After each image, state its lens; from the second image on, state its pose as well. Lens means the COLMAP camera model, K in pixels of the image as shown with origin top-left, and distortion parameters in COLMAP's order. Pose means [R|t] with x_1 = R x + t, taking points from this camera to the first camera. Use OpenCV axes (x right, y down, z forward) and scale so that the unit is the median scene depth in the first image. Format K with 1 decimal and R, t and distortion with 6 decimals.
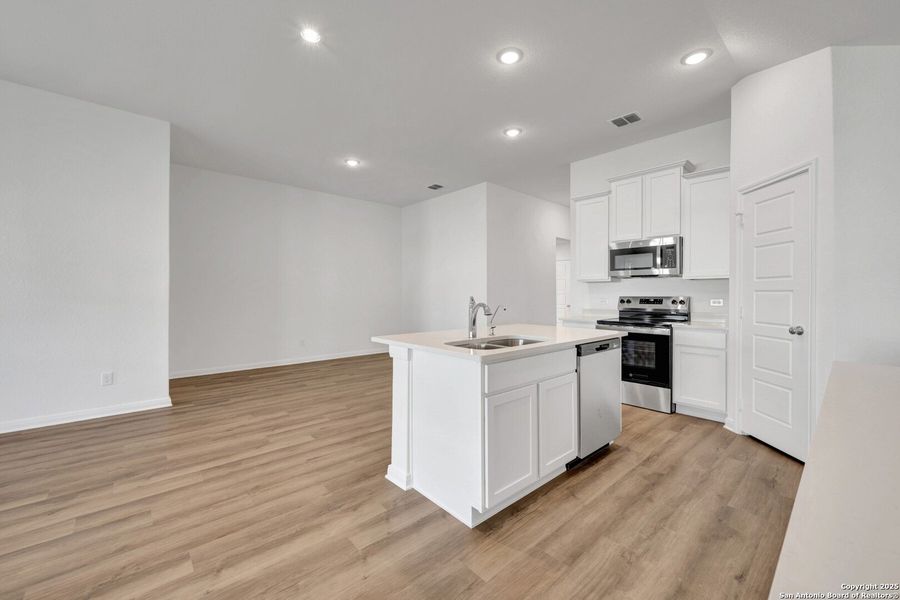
lens RADIAL K [[358.0, 0, 452.0], [0, 358.0, 294.5], [0, 0, 1]] dist [-0.000171, -0.000041]
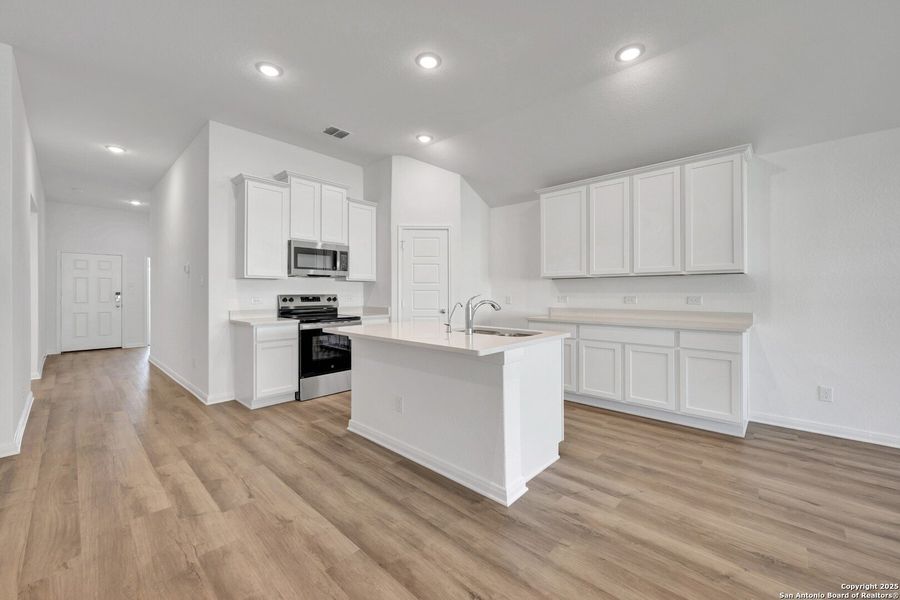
lens RADIAL K [[358.0, 0, 452.0], [0, 358.0, 294.5], [0, 0, 1]] dist [-0.000171, -0.000041]
pose [[-0.091447, -0.007516, 0.995782, -0.850465], [0.003919, 0.999961, 0.007907, -0.002517], [-0.995802, 0.004625, -0.091414, 1.006916]]
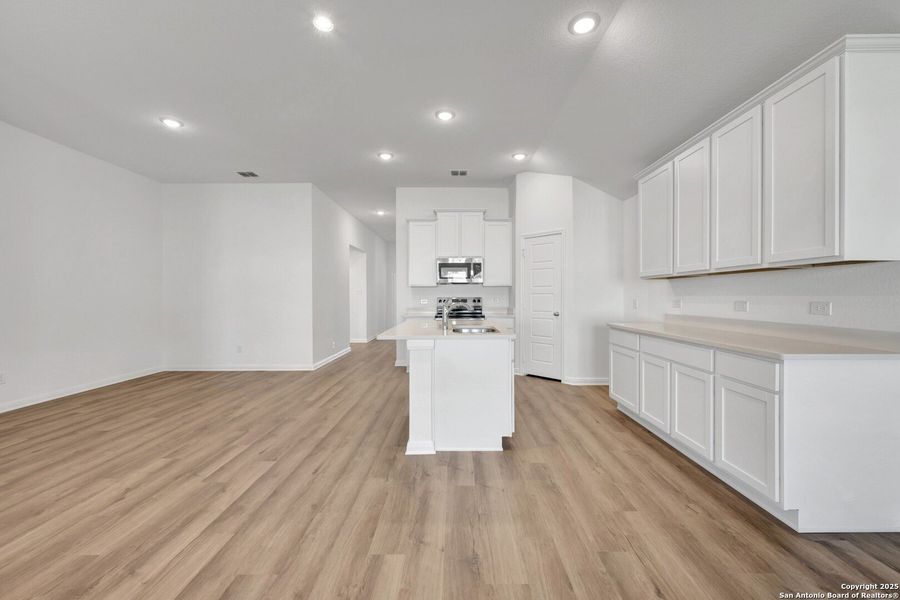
lens RADIAL K [[354.9, 0, 452.3], [0, 354.9, 299.1], [0, 0, 1]] dist [-0.000399, 0.000016]
pose [[0.672067, -0.009676, 0.740427, -0.772265], [0.005588, 0.999952, 0.007996, 0.001595], [-0.740470, -0.001237, 0.672089, 0.100402]]
